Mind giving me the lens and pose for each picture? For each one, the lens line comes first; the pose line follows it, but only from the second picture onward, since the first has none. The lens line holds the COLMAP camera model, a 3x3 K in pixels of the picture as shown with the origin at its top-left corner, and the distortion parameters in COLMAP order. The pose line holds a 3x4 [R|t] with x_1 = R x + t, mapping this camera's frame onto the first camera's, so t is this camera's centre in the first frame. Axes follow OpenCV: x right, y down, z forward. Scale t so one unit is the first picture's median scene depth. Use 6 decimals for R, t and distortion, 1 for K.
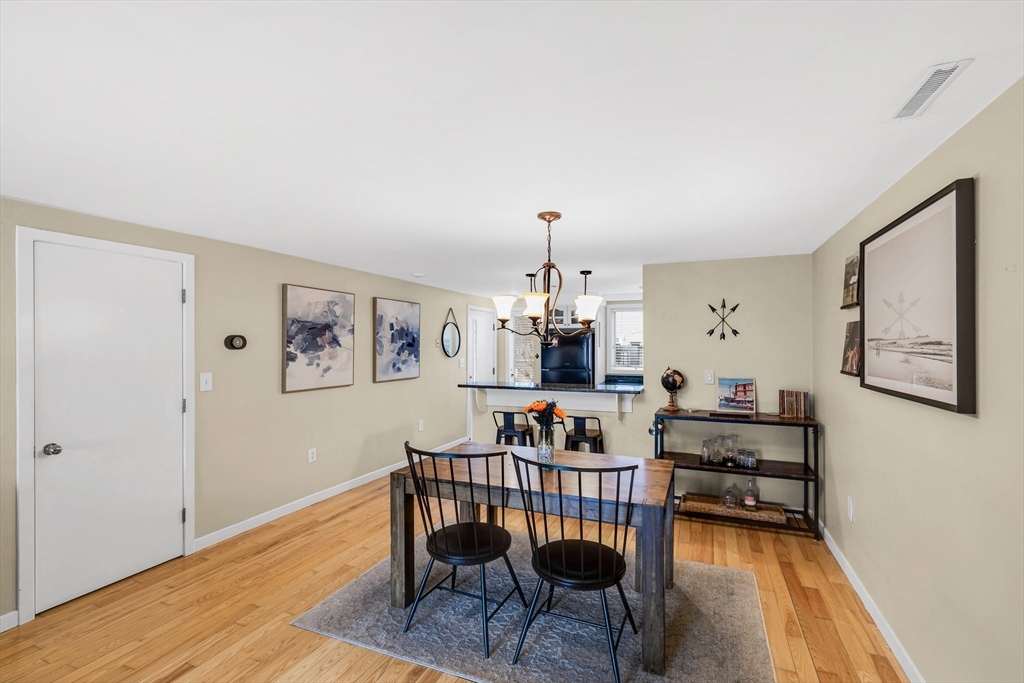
lens RADIAL K [[474.6, 0, 501.5], [0, 474.6, 346.9], [0, 0, 1]] dist [0.001708, -0.000832]
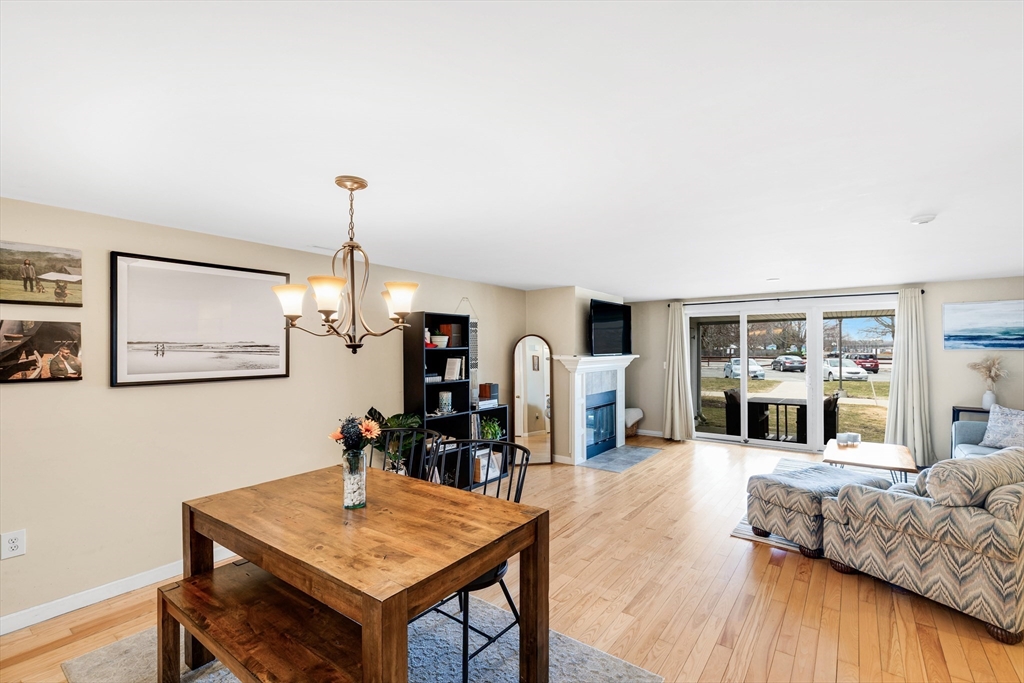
lens RADIAL K [[463.1, 0, 510.2], [0, 463.1, 348.1], [0, 0, 1]] dist [0.004823, -0.001355]
pose [[-0.974130, -0.000649, 0.225989, -0.215425], [0.001609, 0.999951, 0.009807, -0.007086], [-0.225985, 0.009917, -0.974080, 1.125736]]
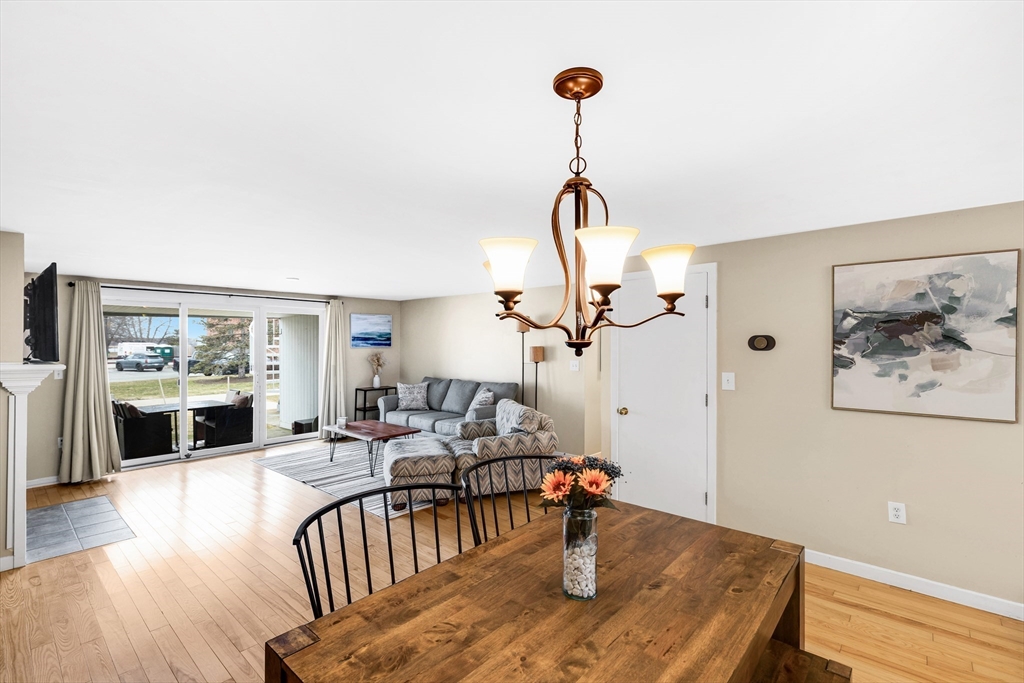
lens RADIAL K [[463.1, 0, 532.0], [0, 463.1, 342.5], [0, 0, 1]] dist [0.004823, -0.001355]
pose [[-0.297189, -0.004090, -0.954810, 0.390376], [-0.005351, 0.999982, -0.002618, -0.005142], [0.954804, 0.004331, -0.297205, 0.736125]]
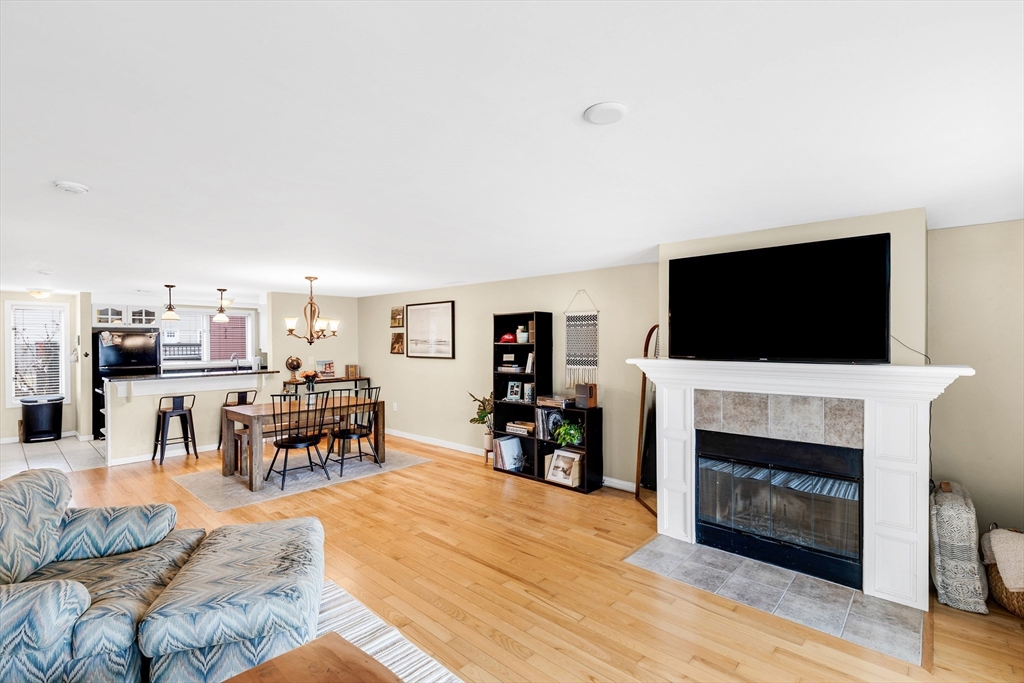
lens RADIAL K [[474.6, 0, 537.5], [0, 474.6, 342.5], [0, 0, 1]] dist [0.001708, -0.000832]
pose [[0.299259, -0.004599, 0.954161, -1.011199], [0.007695, 0.999967, 0.002407, -0.001615], [-0.954141, 0.006622, 0.299285, -0.334338]]
